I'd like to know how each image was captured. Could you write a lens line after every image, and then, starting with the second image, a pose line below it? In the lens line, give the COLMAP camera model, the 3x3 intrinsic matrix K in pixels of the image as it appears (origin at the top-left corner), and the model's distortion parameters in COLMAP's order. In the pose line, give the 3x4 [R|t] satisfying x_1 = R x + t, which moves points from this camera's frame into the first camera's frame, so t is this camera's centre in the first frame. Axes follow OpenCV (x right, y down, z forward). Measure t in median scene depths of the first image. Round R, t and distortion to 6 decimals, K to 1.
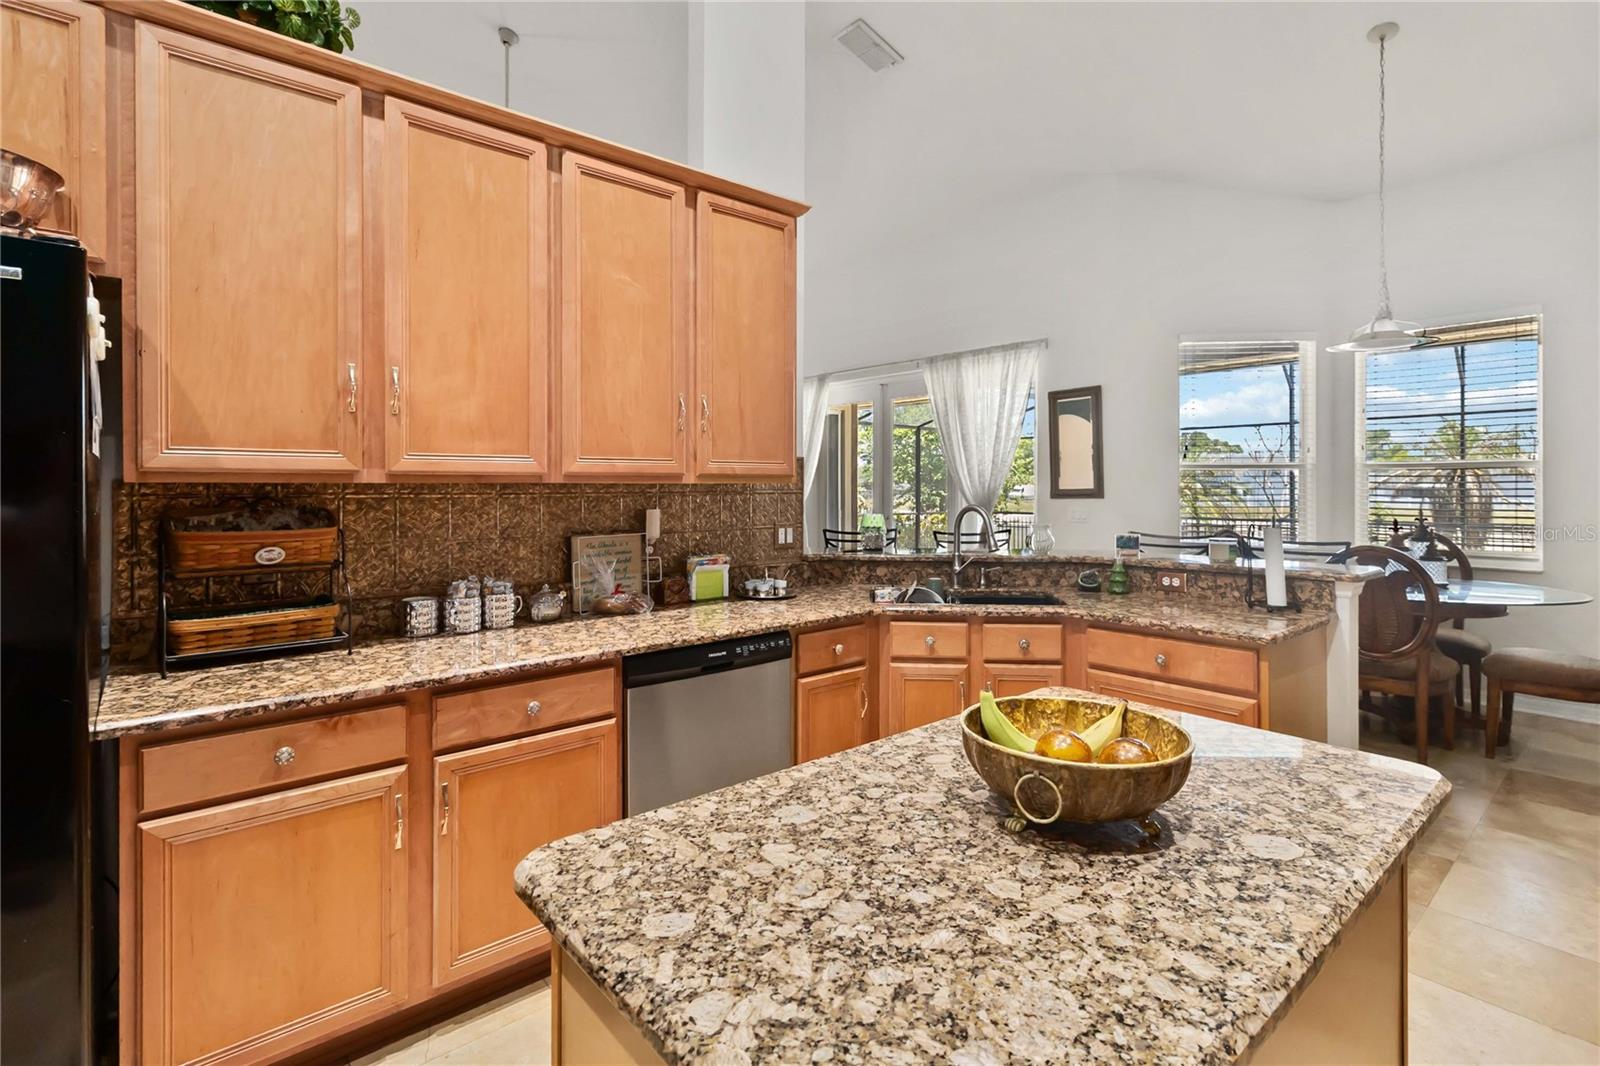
lens RADIAL K [[751.6, 0, 806.7], [0, 751.6, 488.5], [0, 0, 1]] dist [0.000133, 0.000173]
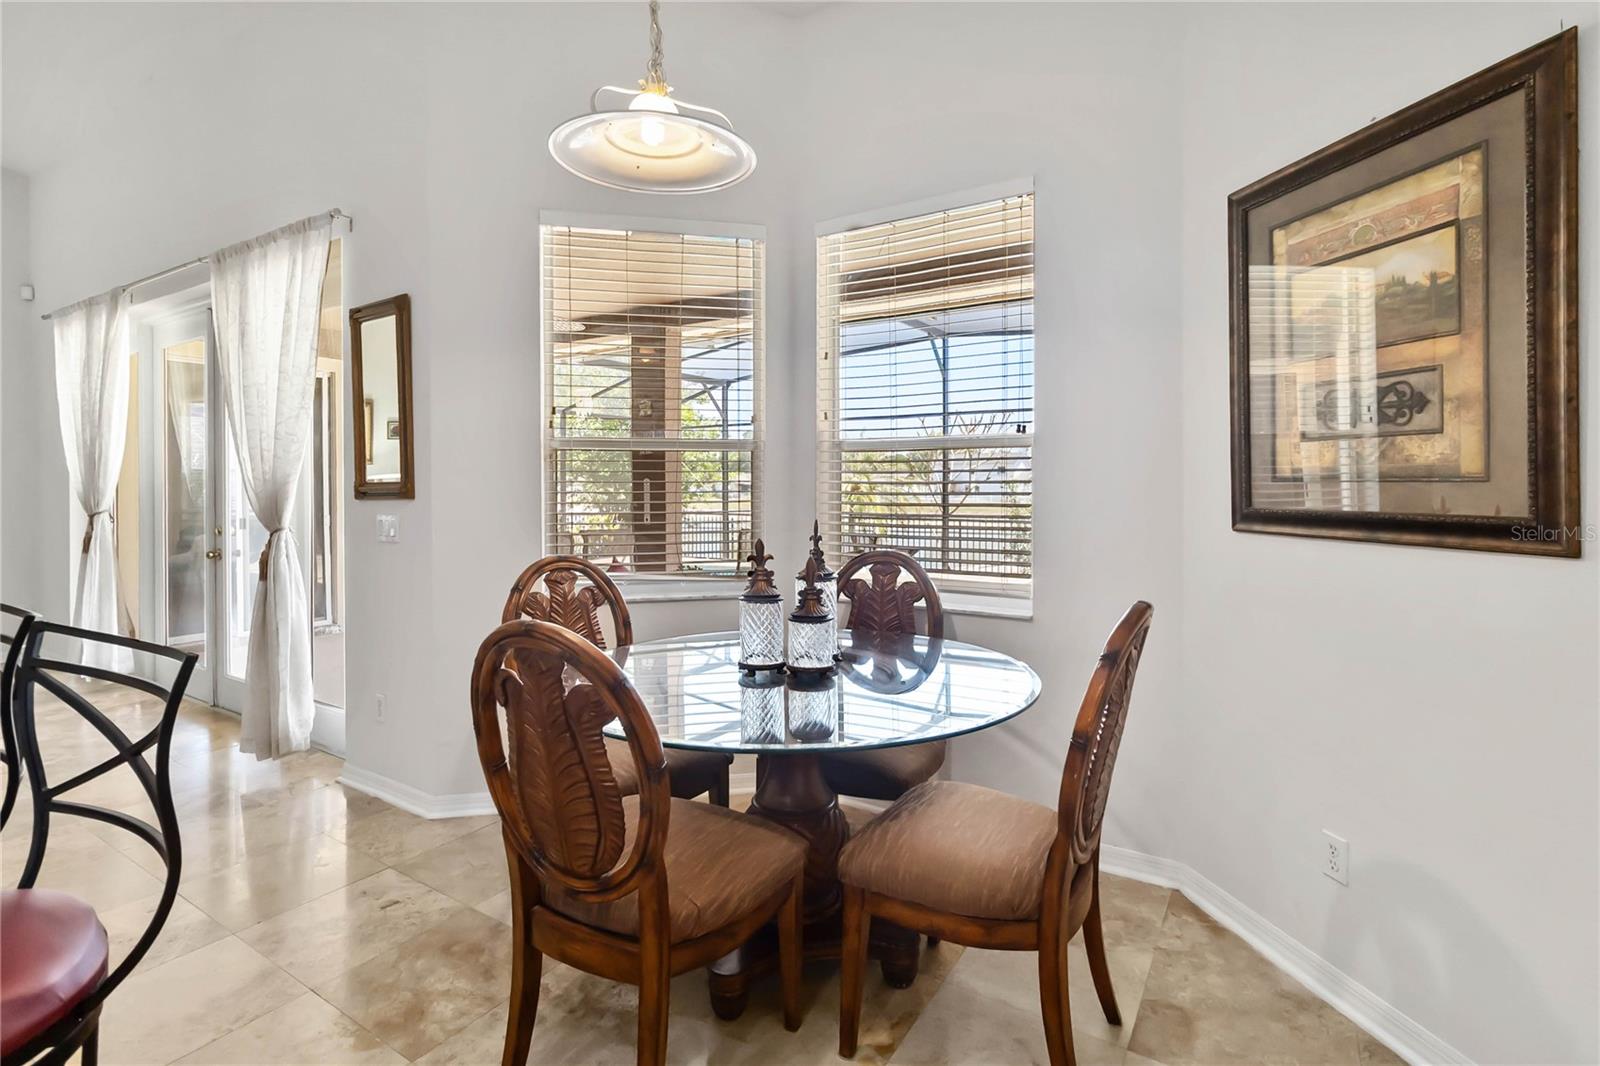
lens RADIAL K [[751.6, 0, 806.7], [0, 751.6, 488.5], [0, 0, 1]] dist [0.000133, 0.000173]
pose [[0.957570, -0.004057, 0.288173, 1.662494], [0.002449, 0.999979, 0.005940, 0.008919], [-0.288191, -0.004982, 0.957560, 1.250417]]
